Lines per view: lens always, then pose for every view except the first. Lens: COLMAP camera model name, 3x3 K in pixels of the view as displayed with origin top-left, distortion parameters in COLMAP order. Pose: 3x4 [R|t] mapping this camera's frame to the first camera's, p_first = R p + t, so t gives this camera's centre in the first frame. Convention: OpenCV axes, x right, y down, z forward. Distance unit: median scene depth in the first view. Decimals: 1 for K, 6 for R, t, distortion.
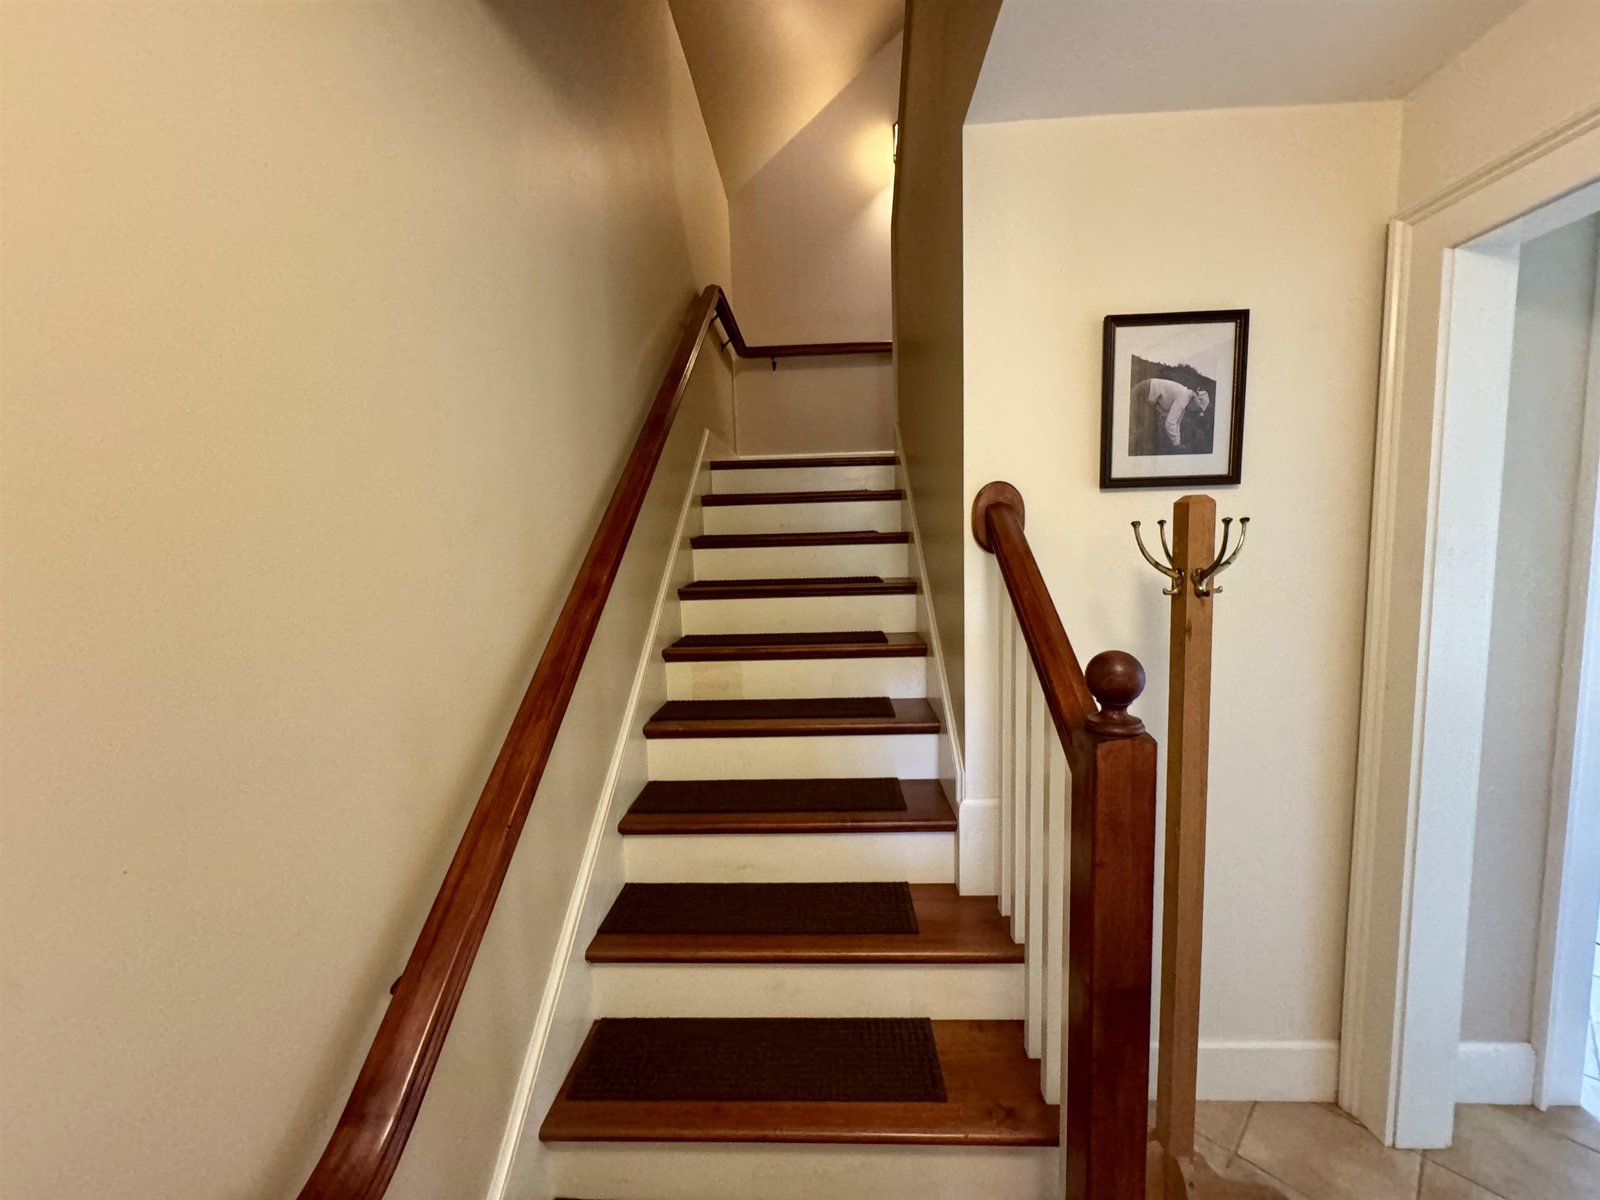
lens RADIAL K [[639.1, 0, 801.0], [0, 639.1, 602.5], [0, 0, 1]] dist [-0.002098, 0.000231]
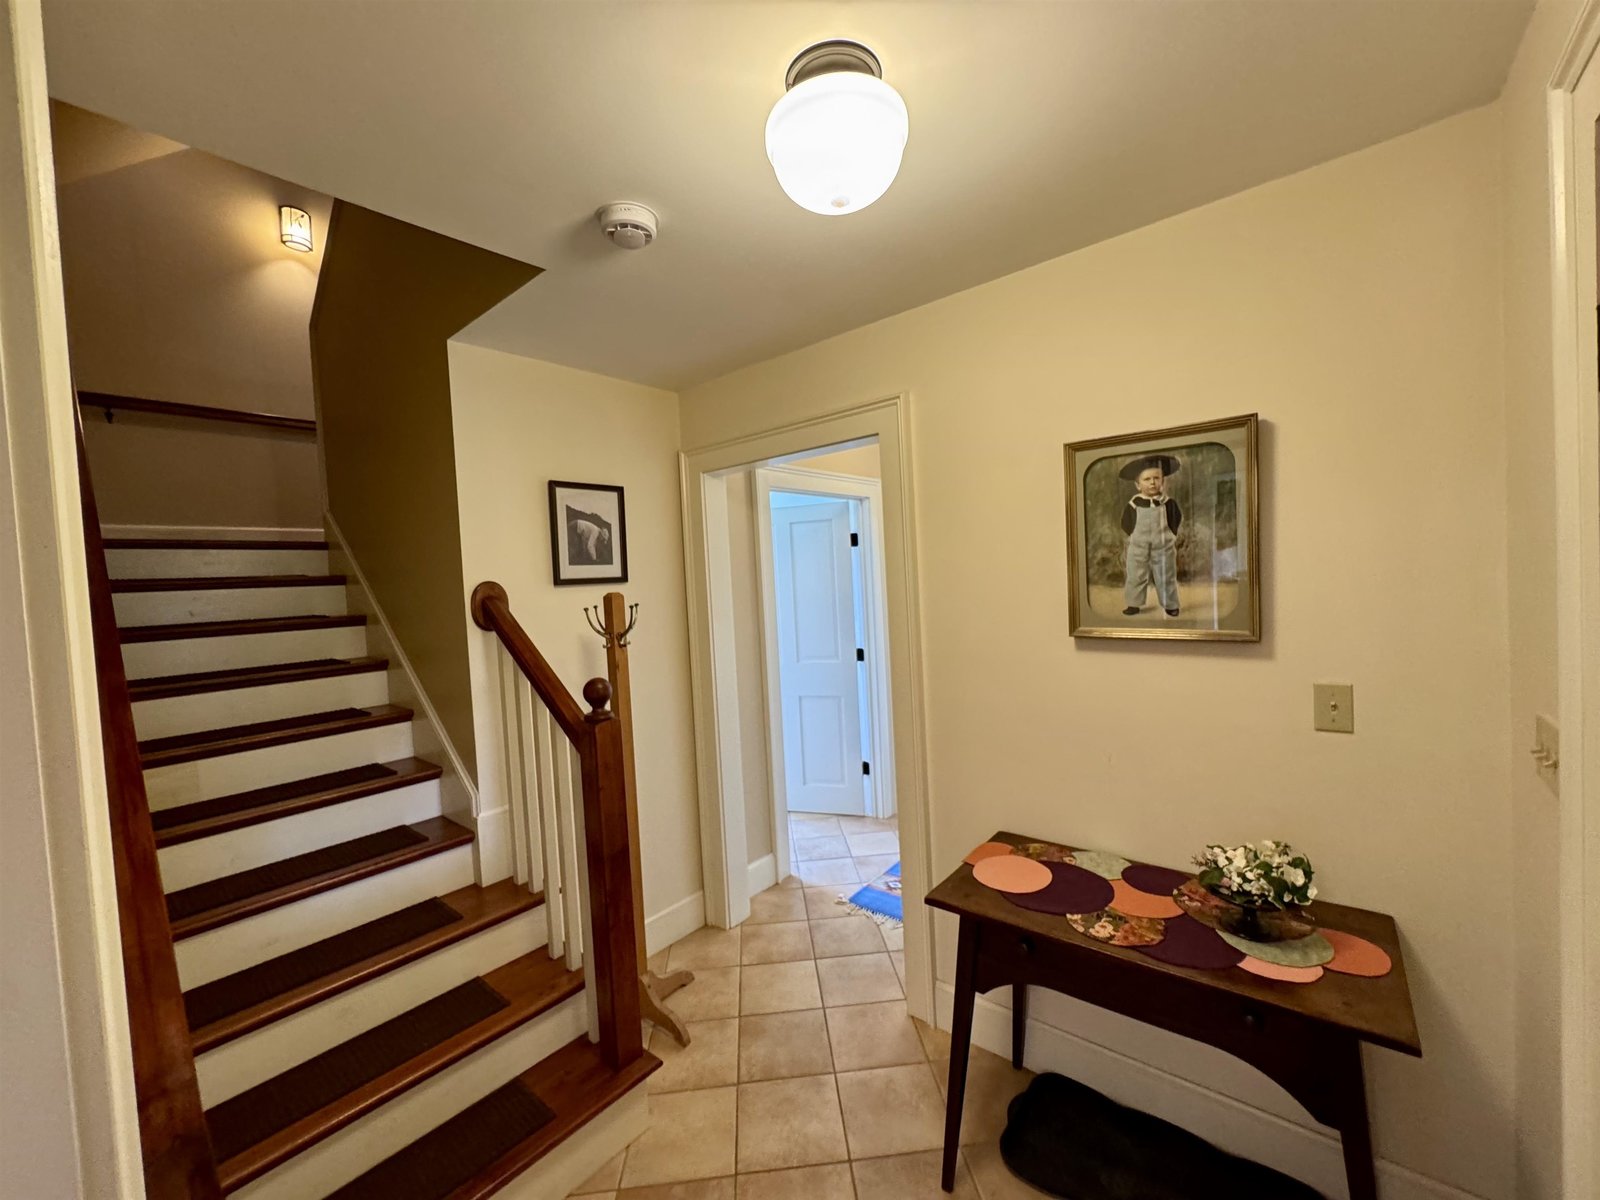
lens RADIAL K [[636.2, 0, 801.7], [0, 636.2, 601.8], [0, 0, 1]] dist [-0.006477, -0.000194]
pose [[0.612334, -0.028903, 0.790071, -0.400940], [0.112081, 0.992412, -0.050562, 0.008969], [-0.782614, 0.119513, 0.610927, -0.432605]]
